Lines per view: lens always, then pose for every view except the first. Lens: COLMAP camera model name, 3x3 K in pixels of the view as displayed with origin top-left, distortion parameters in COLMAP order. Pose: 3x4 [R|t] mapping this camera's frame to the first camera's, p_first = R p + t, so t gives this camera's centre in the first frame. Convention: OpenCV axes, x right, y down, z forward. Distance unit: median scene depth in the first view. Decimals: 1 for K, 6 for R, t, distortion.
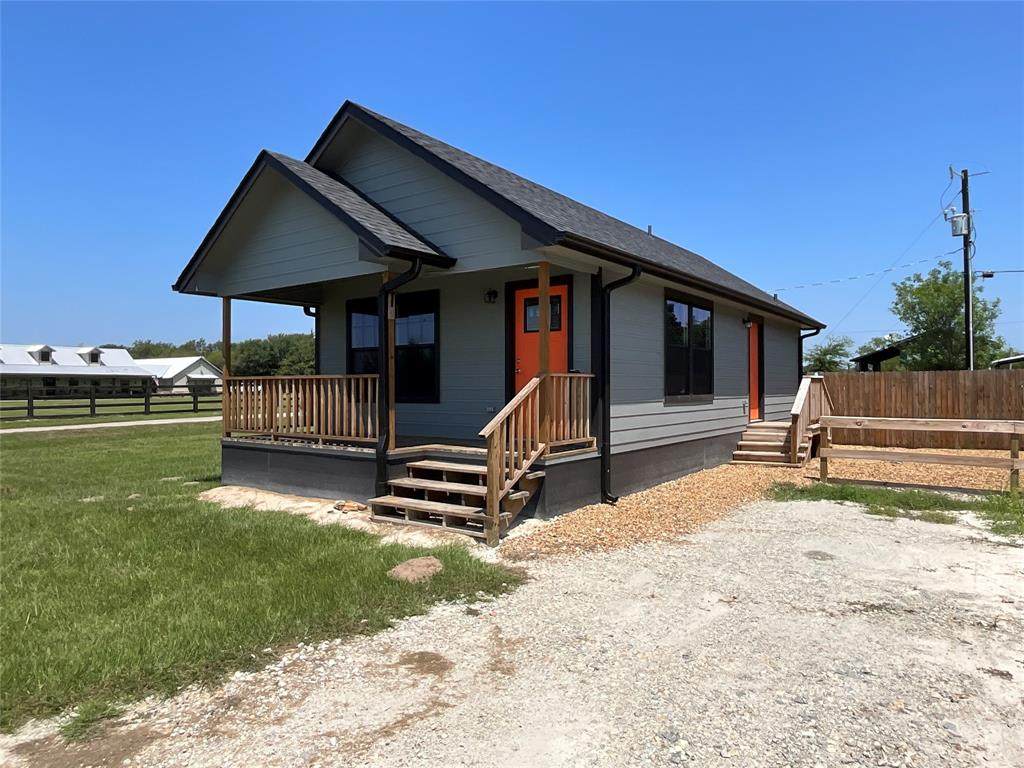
lens RADIAL K [[655.8, 0, 514.7], [0, 655.8, 382.9], [0, 0, 1]] dist [0.000850, 0.011376]
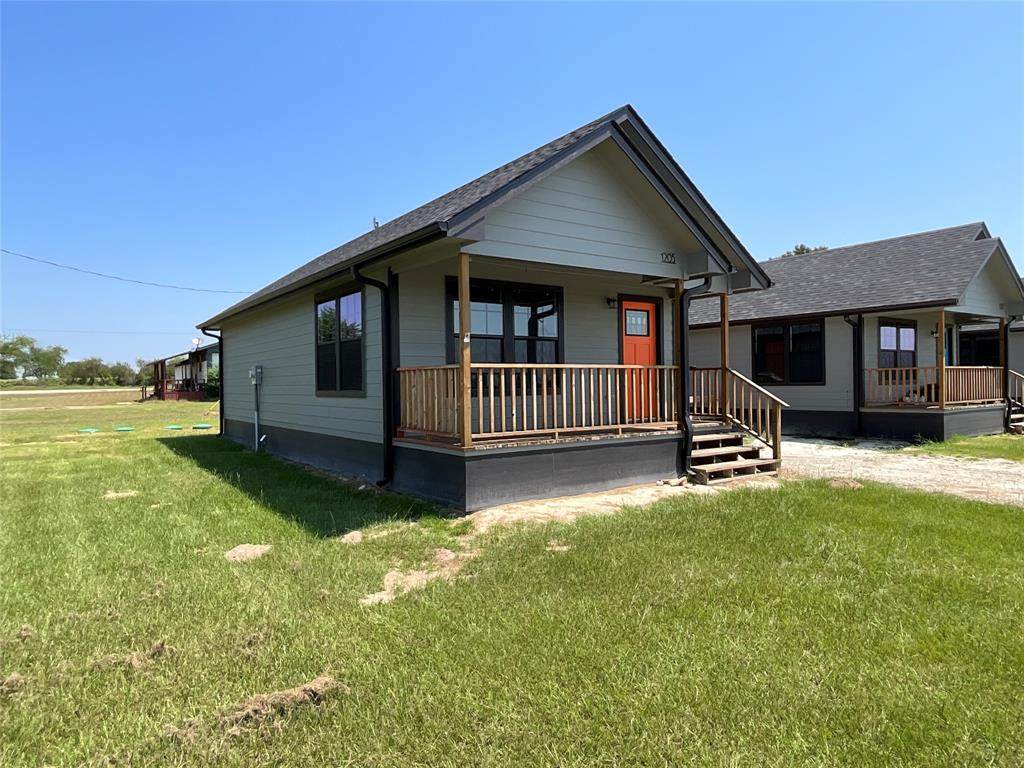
lens RADIAL K [[655.8, 0, 512.4], [0, 655.8, 386.9], [0, 0, 1]] dist [0.000850, 0.011376]
pose [[0.320350, -0.006318, 0.947278, -1.282290], [0.001729, 0.999980, 0.006085, 0.014823], [-0.947298, -0.000312, 0.320355, 0.821010]]
